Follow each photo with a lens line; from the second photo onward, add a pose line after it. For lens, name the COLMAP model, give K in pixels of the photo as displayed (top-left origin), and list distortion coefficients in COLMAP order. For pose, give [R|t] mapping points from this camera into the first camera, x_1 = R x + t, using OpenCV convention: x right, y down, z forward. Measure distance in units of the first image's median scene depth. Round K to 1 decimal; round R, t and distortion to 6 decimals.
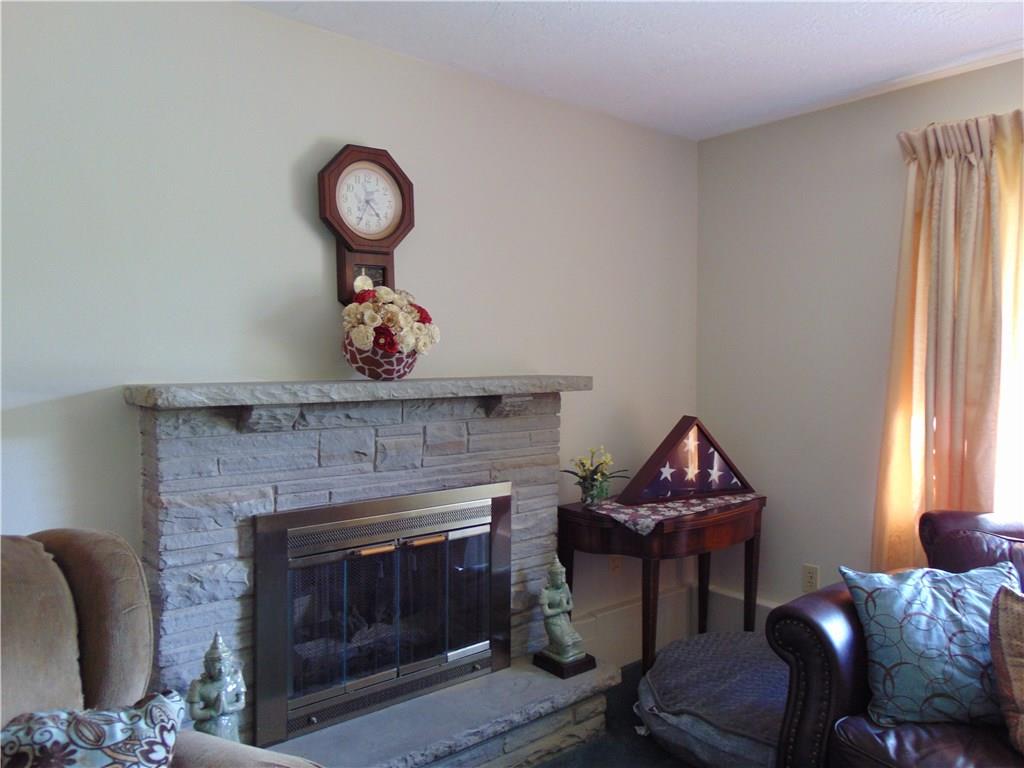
lens RADIAL K [[767.8, 0, 507.2], [0, 767.8, 385.3], [0, 0, 1]] dist [-0.022161, 0.030279]
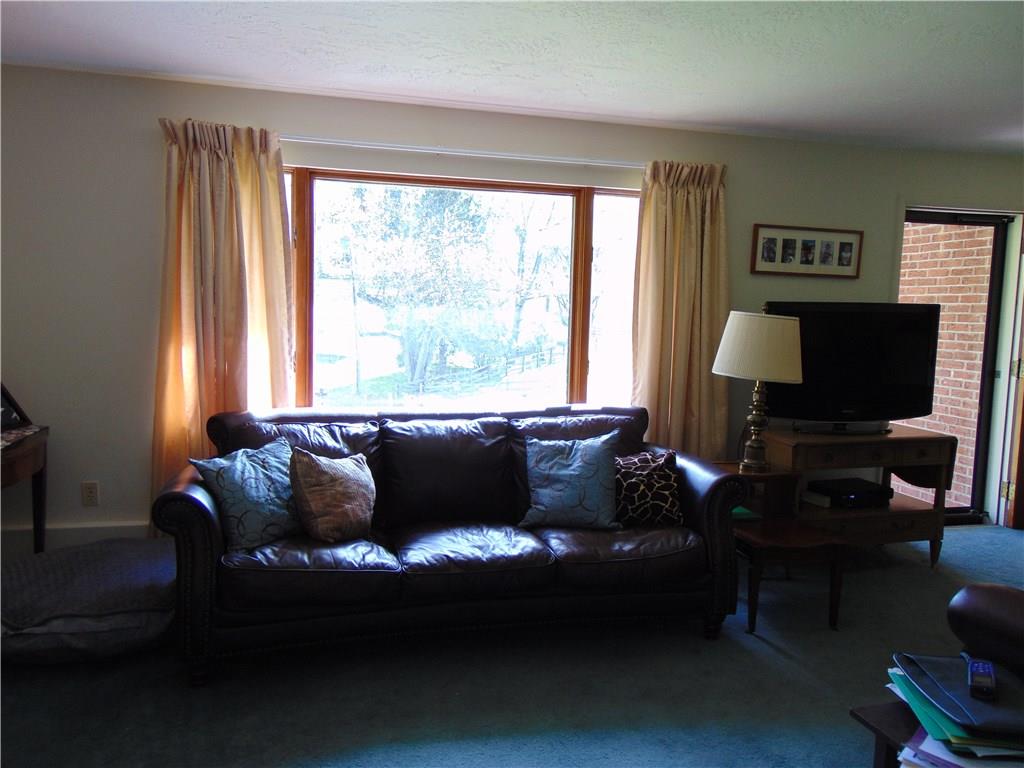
lens RADIAL K [[767.8, 0, 513.0], [0, 767.8, 389.4], [0, 0, 1]] dist [-0.022161, 0.030279]
pose [[0.434811, -0.085902, 0.896415, -0.561730], [0.005311, 0.995667, 0.092837, -0.005599], [-0.900506, -0.035606, 0.433383, -0.092926]]
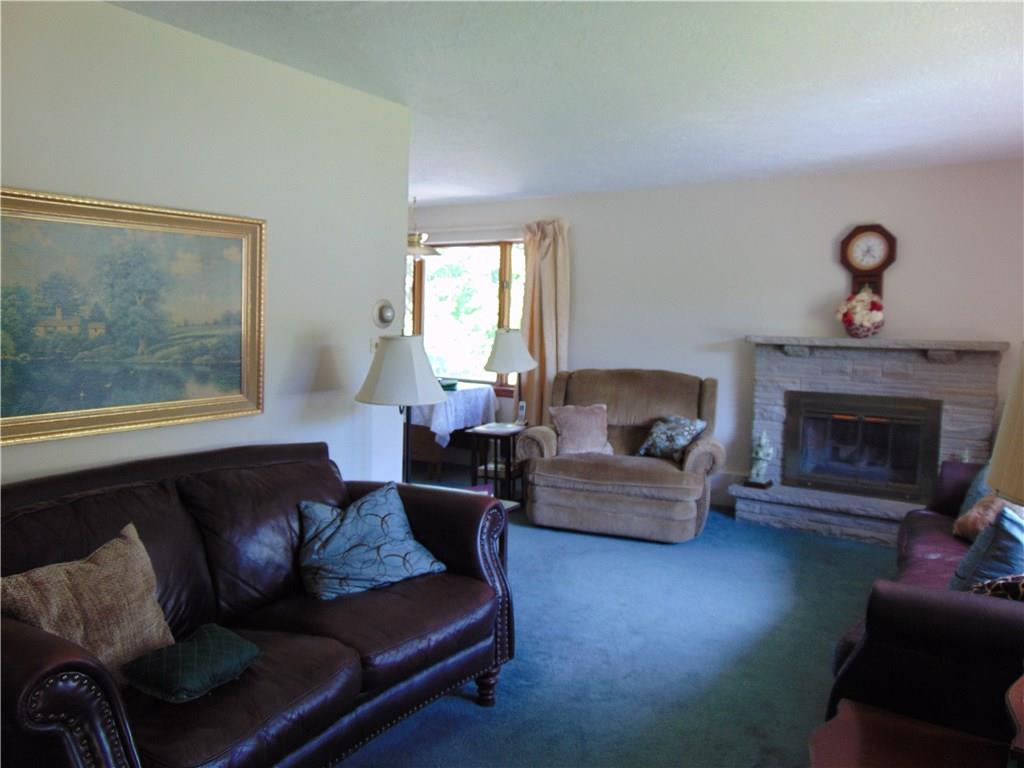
lens RADIAL K [[767.8, 0, 512.8], [0, 767.8, 381.2], [0, 0, 1]] dist [-0.022161, 0.030279]
pose [[0.264950, 0.083468, -0.960643, 0.889470], [-0.054485, 0.995951, 0.071508, 0.006701], [0.962722, 0.033395, 0.268425, -0.256709]]
